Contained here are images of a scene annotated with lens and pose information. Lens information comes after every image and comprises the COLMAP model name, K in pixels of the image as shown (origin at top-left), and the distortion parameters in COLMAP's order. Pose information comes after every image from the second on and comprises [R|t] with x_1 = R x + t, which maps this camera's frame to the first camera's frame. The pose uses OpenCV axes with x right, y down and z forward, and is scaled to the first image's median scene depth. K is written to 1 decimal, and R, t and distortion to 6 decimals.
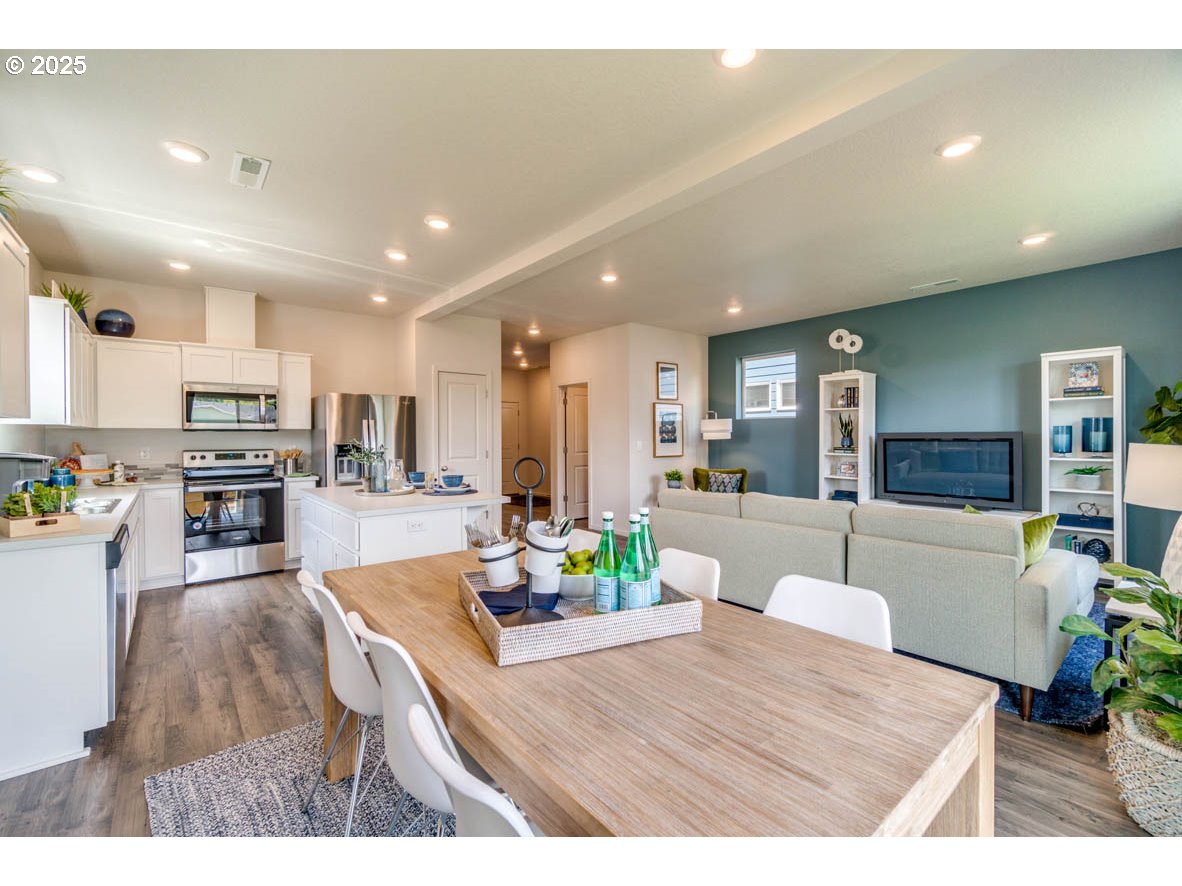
lens RADIAL K [[511.2, 0, 591.0], [0, 511.2, 443.0], [0, 0, 1]] dist [0.000676, 0.000154]
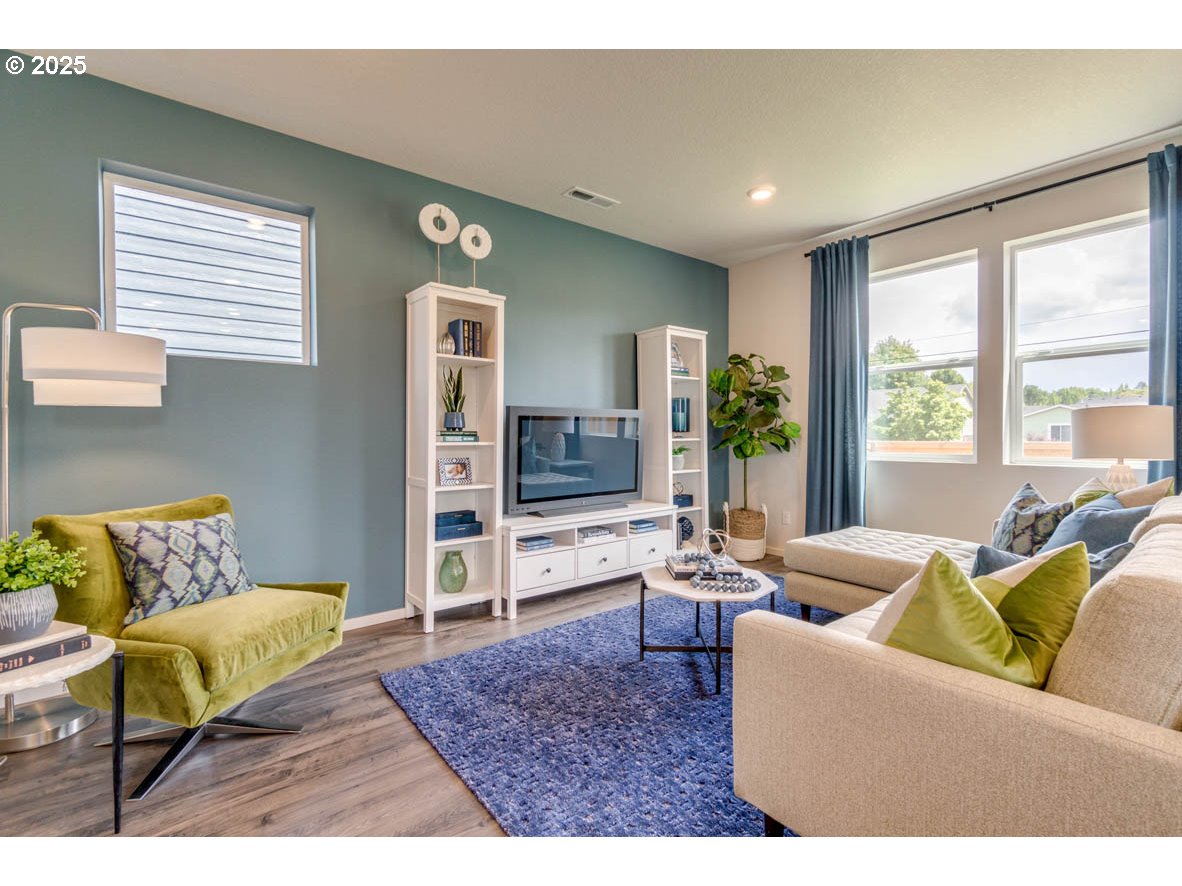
lens RADIAL K [[511.2, 0, 591.0], [0, 511.2, 443.0], [0, 0, 1]] dist [0.000676, 0.000154]
pose [[0.035550, -0.009855, 0.999319, -0.032234], [0.026185, 0.999617, 0.008926, 0.020273], [-0.999025, 0.025850, 0.035795, 0.865488]]
